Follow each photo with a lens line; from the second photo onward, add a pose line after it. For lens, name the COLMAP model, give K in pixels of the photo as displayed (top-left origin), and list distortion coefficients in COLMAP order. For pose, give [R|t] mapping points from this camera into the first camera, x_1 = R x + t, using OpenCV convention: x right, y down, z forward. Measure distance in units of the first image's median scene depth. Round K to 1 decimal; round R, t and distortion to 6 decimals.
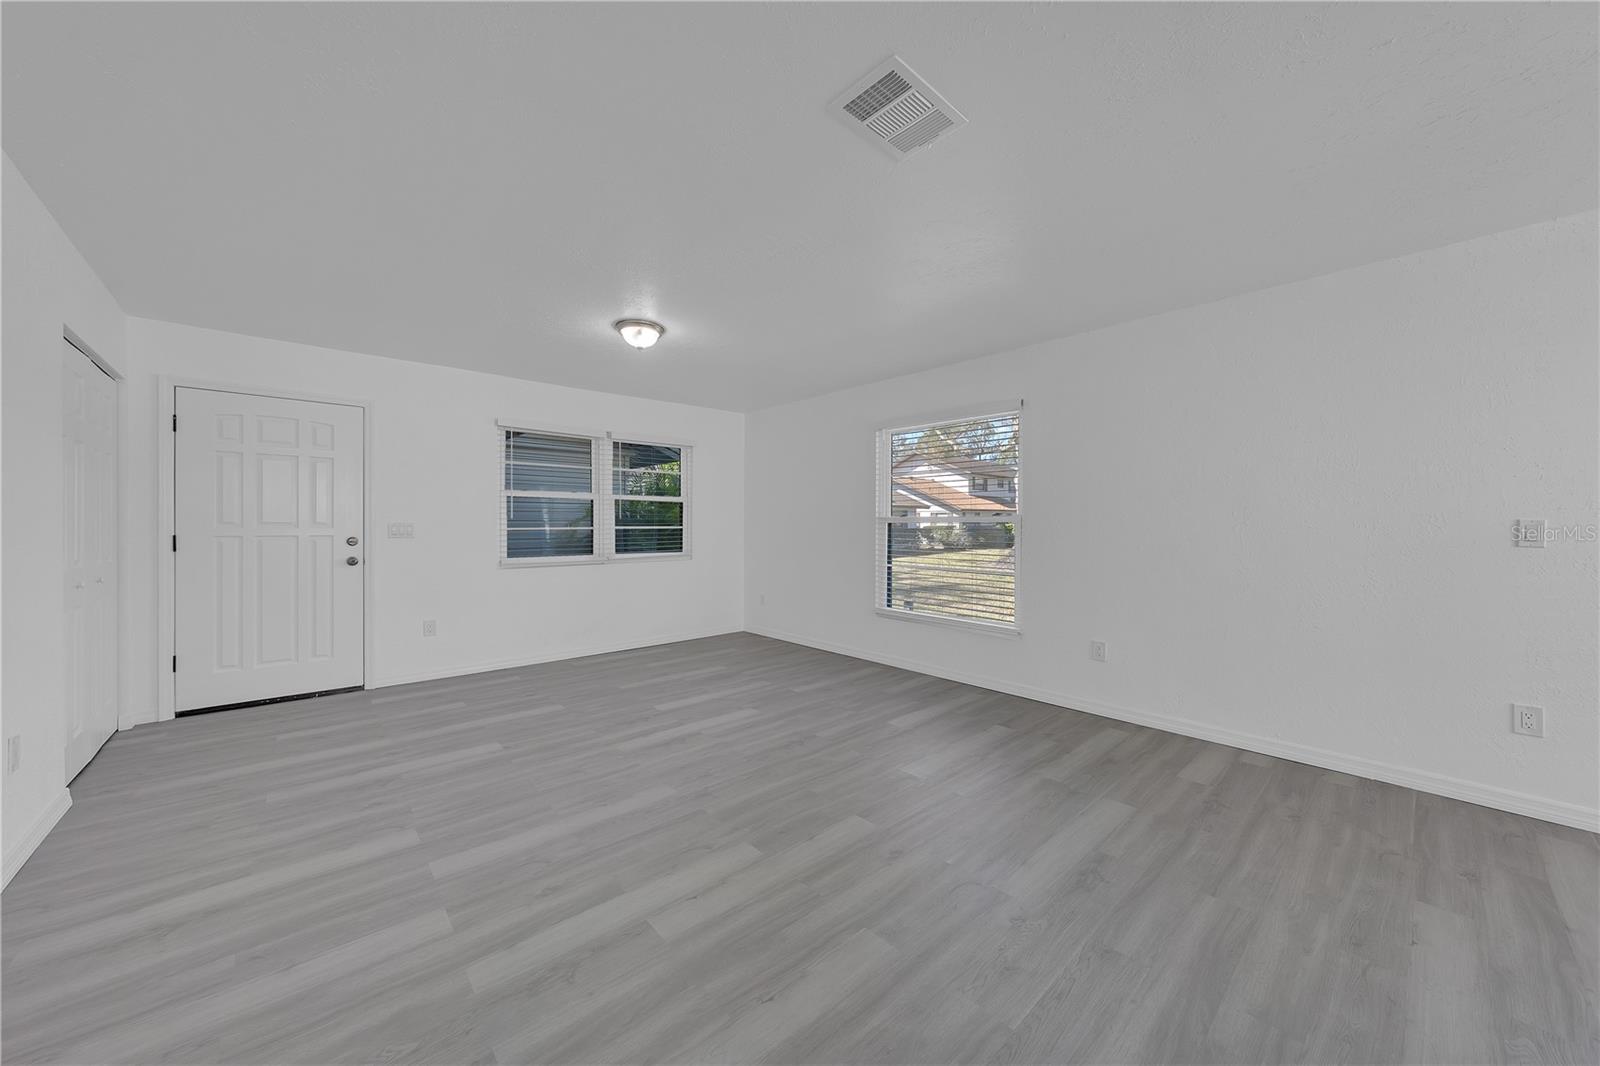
lens RADIAL K [[553.0, 0, 808.3], [0, 553.0, 524.1], [0, 0, 1]] dist [-0.000603, -0.000014]
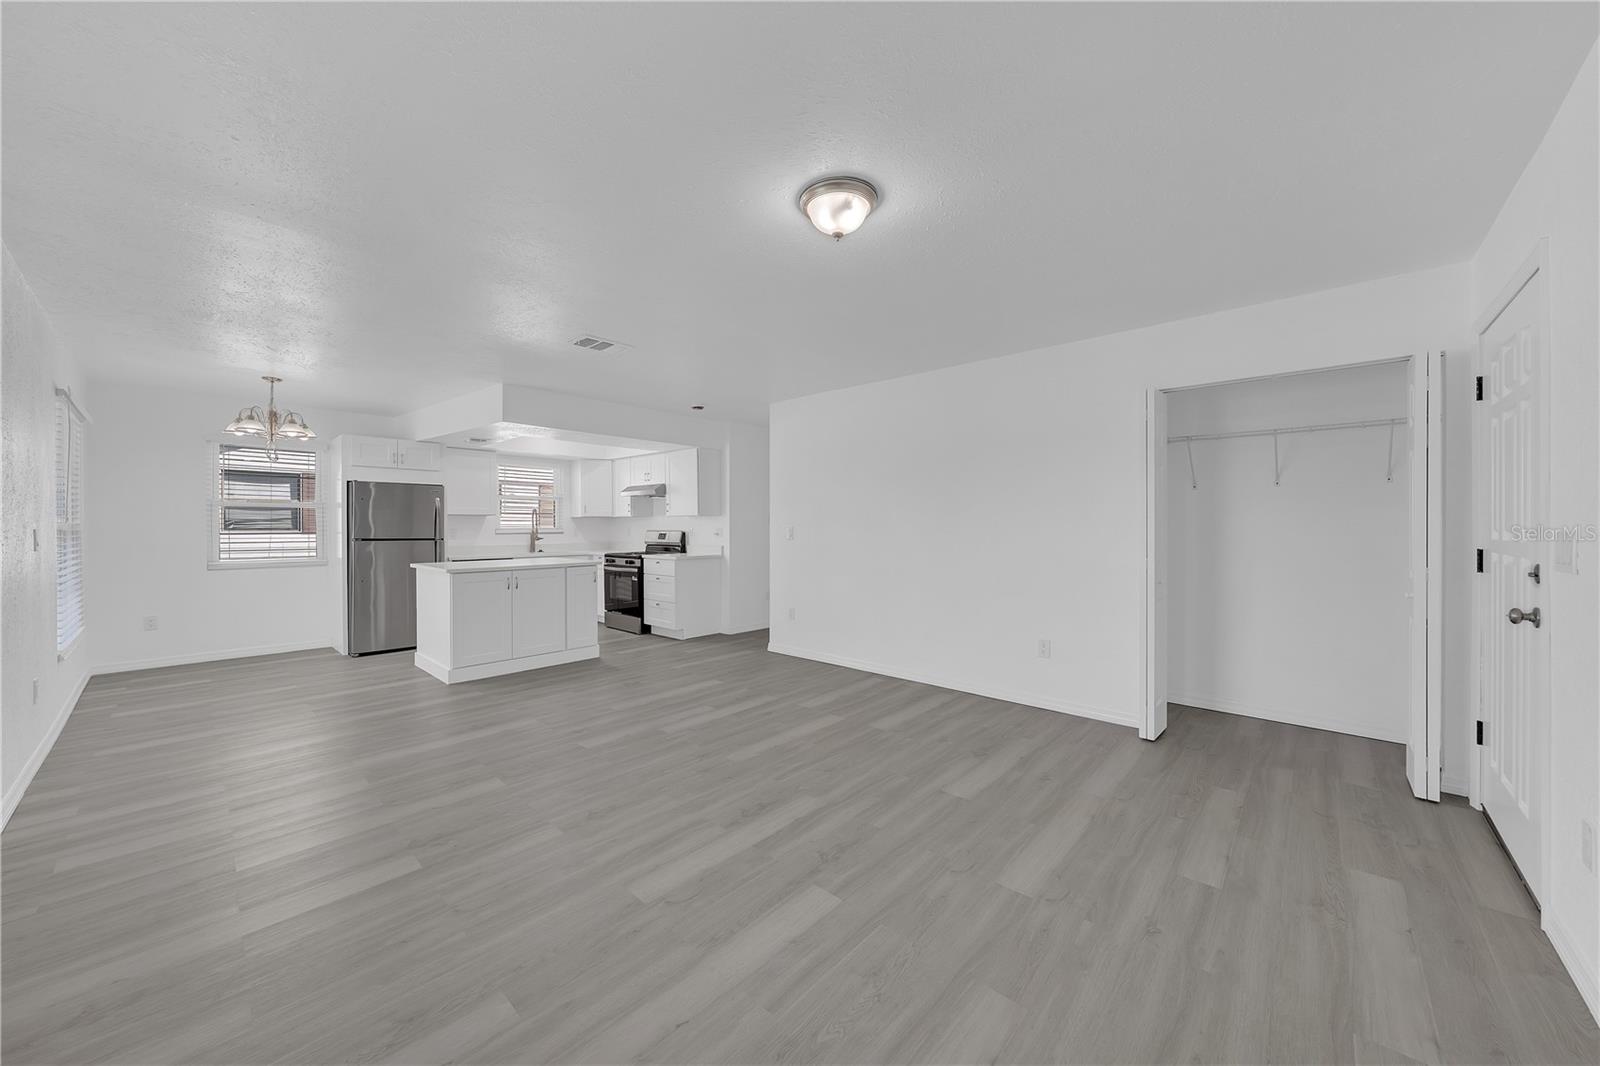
lens RADIAL K [[569.7, 0, 812.5], [0, 569.7, 528.8], [0, 0, 1]] dist [-0.000781, -0.000209]
pose [[-0.994397, 0.001319, -0.105705, -0.207574], [0.001267, 0.999999, 0.000562, -0.010429], [0.105705, 0.000425, -0.994397, 1.578170]]
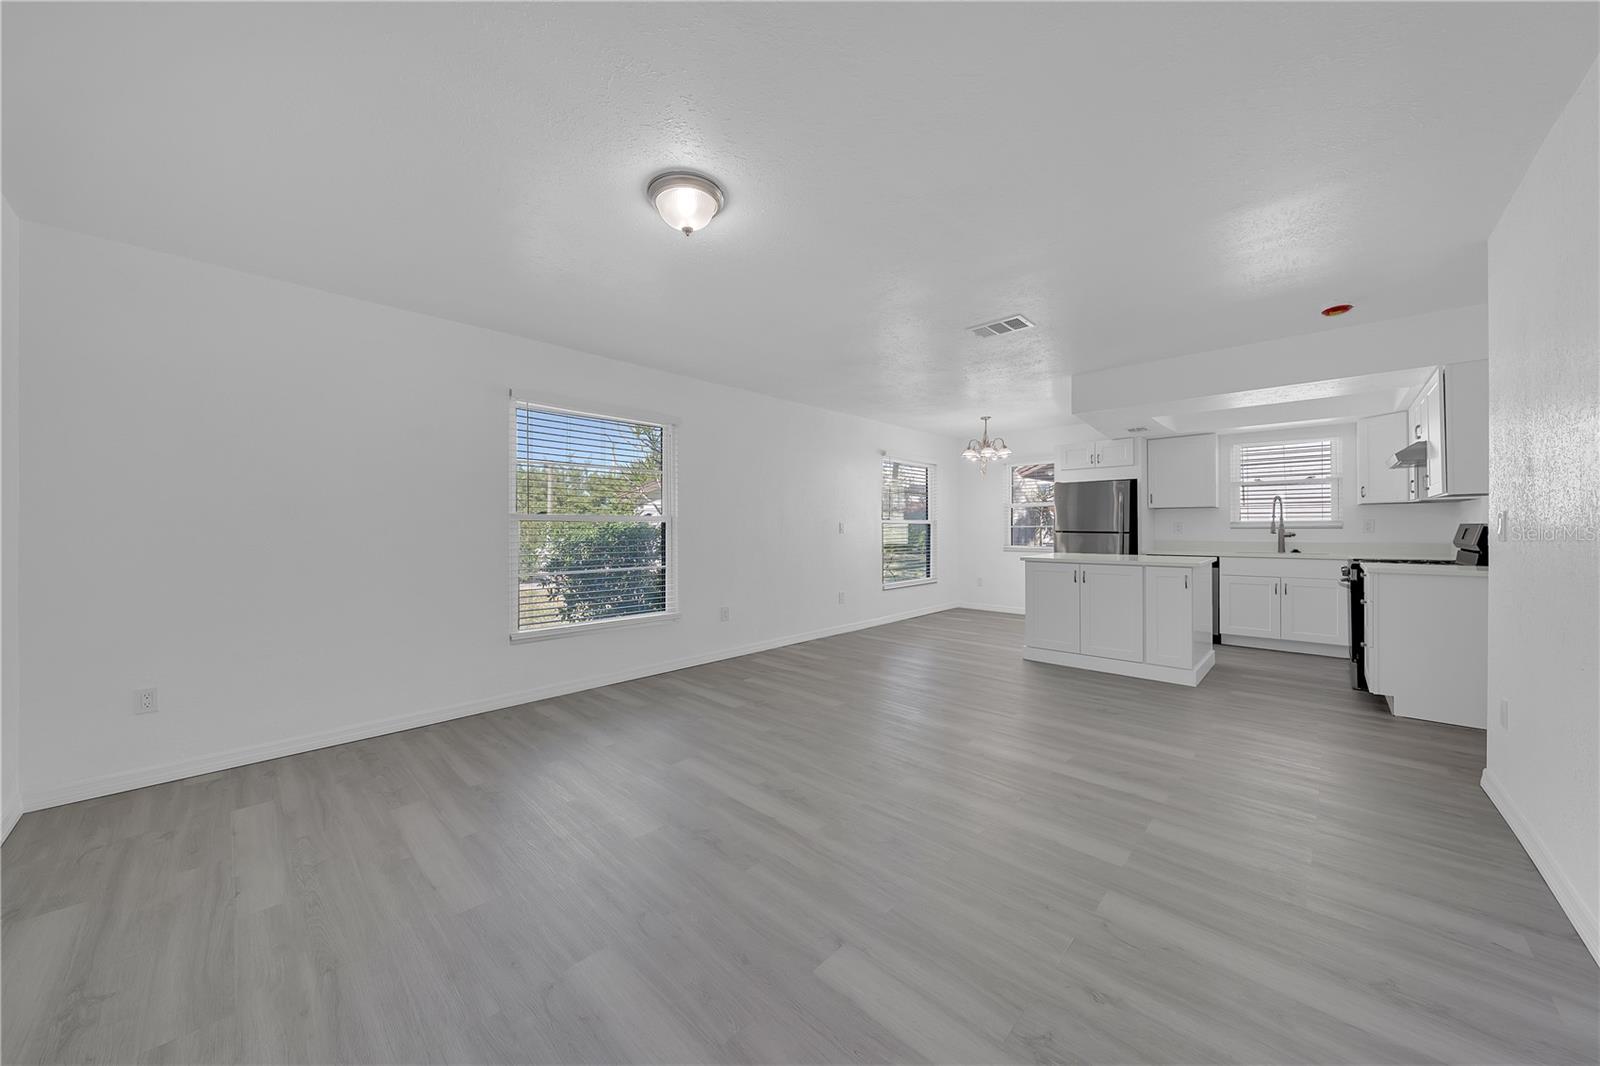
lens RADIAL K [[559.4, 0, 782.6], [0, 559.4, 527.0], [0, 0, 1]] dist [-0.015573, 0.004208]
pose [[-0.046536, -0.001535, 0.998915, -0.906097], [-0.001647, 0.999998, 0.001460, 0.002686], [-0.998915, -0.001577, -0.046539, 0.909775]]
